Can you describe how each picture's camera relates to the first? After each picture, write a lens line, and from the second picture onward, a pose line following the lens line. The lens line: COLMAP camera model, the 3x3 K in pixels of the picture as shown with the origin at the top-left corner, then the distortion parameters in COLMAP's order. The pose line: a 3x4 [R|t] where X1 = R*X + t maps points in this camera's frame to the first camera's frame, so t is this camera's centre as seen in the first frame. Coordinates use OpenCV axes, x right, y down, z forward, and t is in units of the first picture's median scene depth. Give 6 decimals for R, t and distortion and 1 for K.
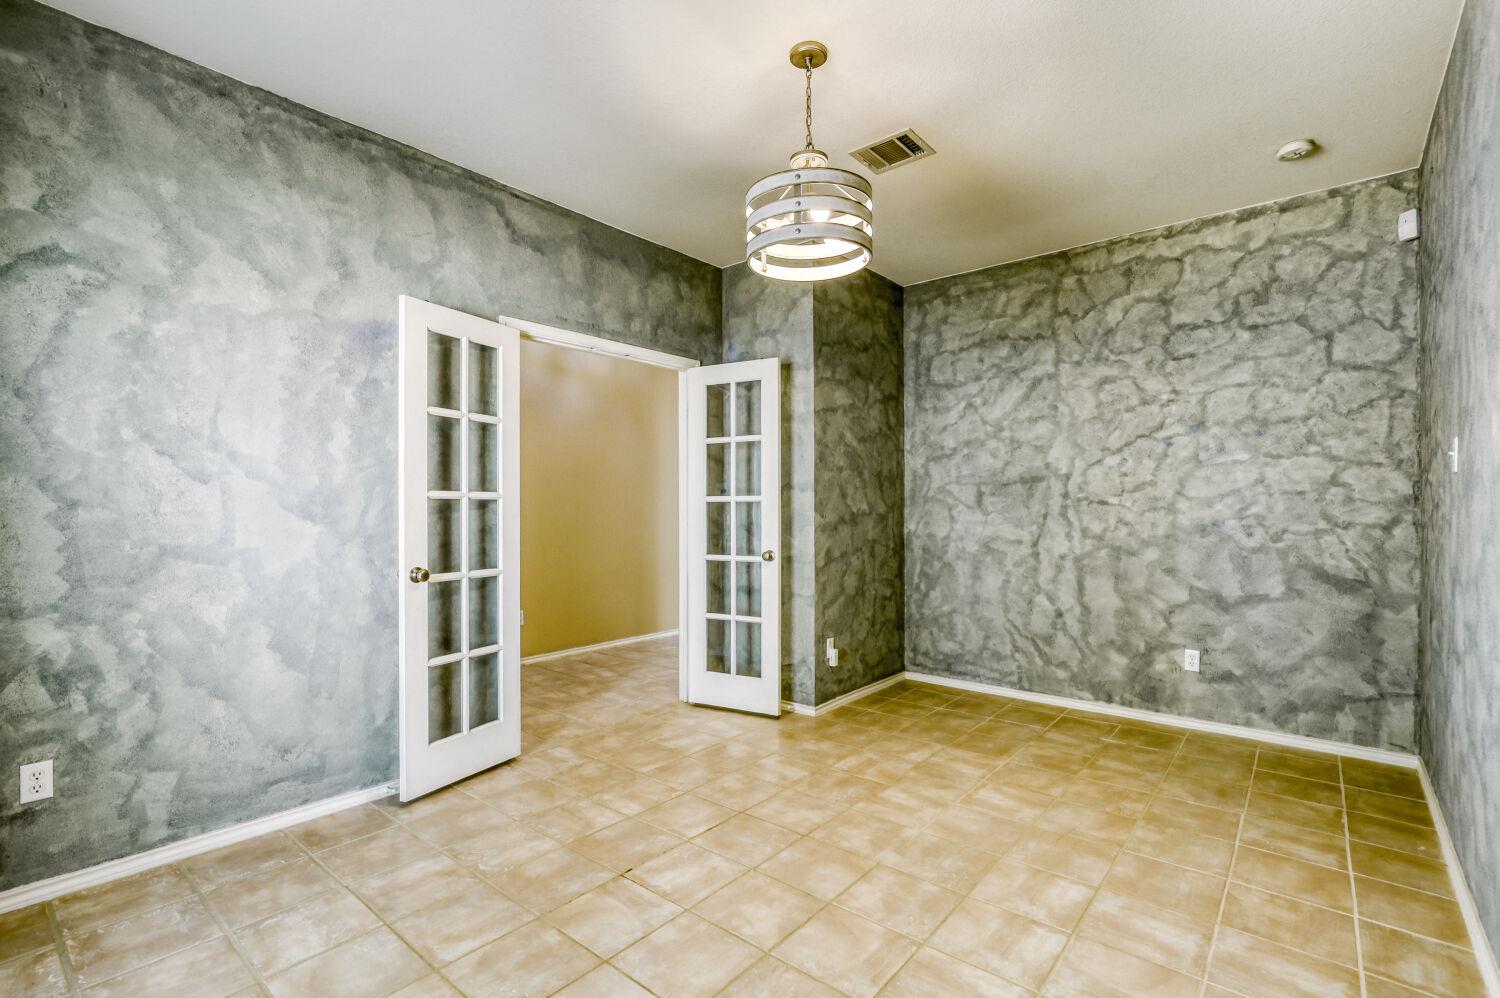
lens RADIAL K [[697.7, 0, 747.1], [0, 697.7, 511.0], [0, 0, 1]] dist [-0.009740, 0.000616]
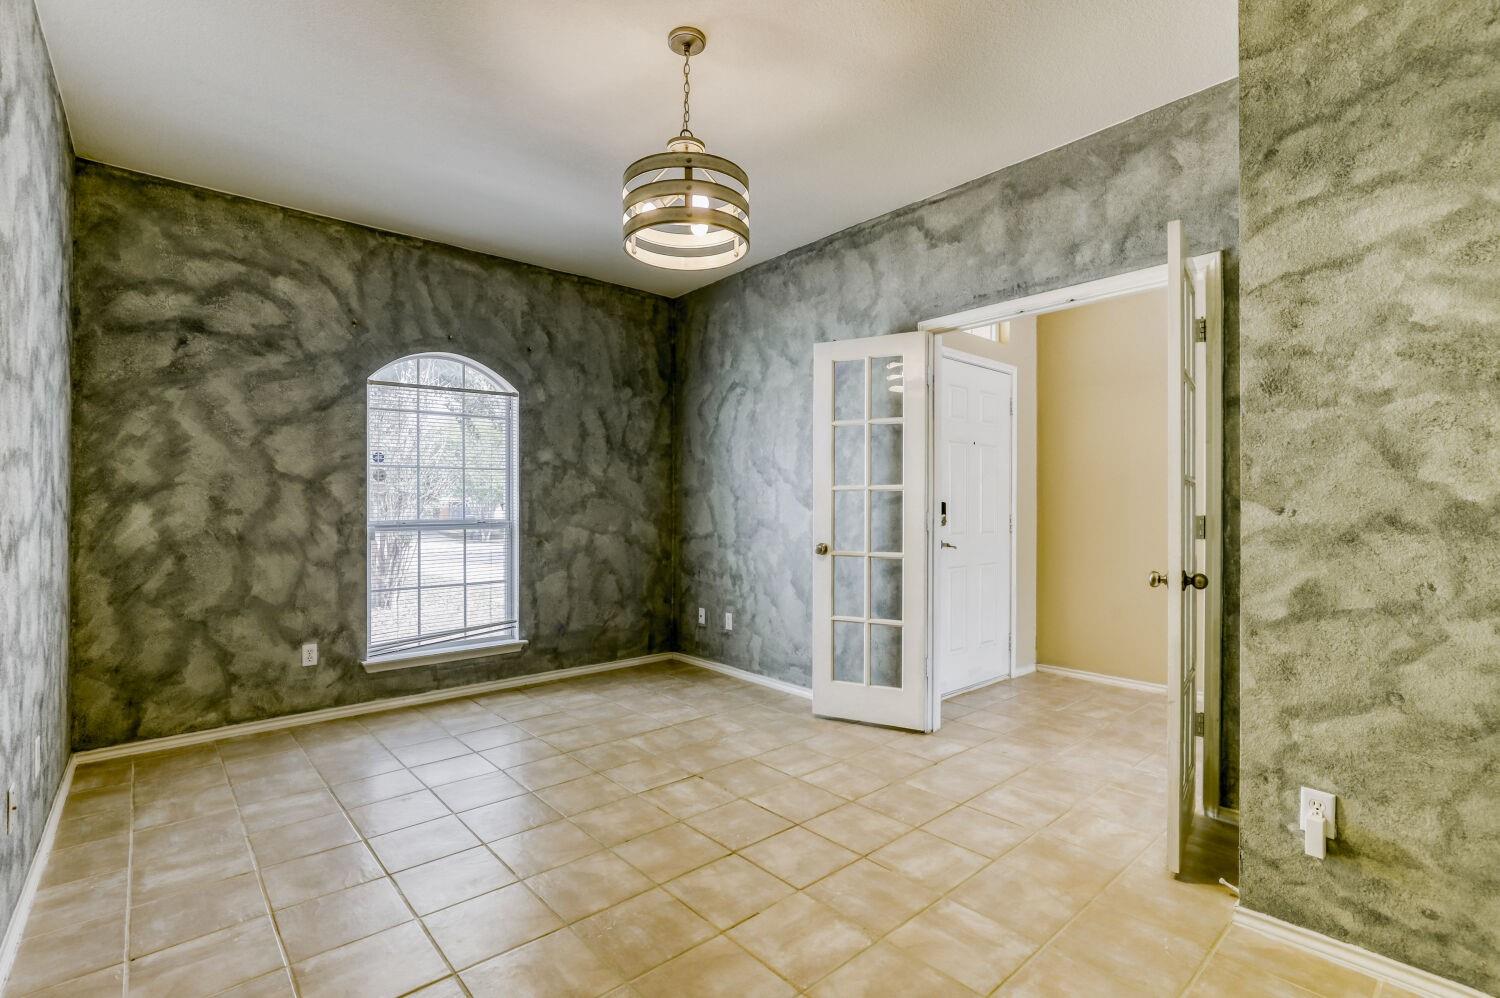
lens RADIAL K [[697.7, 0, 747.1], [0, 697.7, 511.0], [0, 0, 1]] dist [-0.009740, 0.000616]
pose [[-0.163547, 0.006593, -0.986514, 0.989112], [-0.006652, 0.999948, 0.007786, 0.010552], [0.986513, 0.007836, -0.163494, 1.173025]]
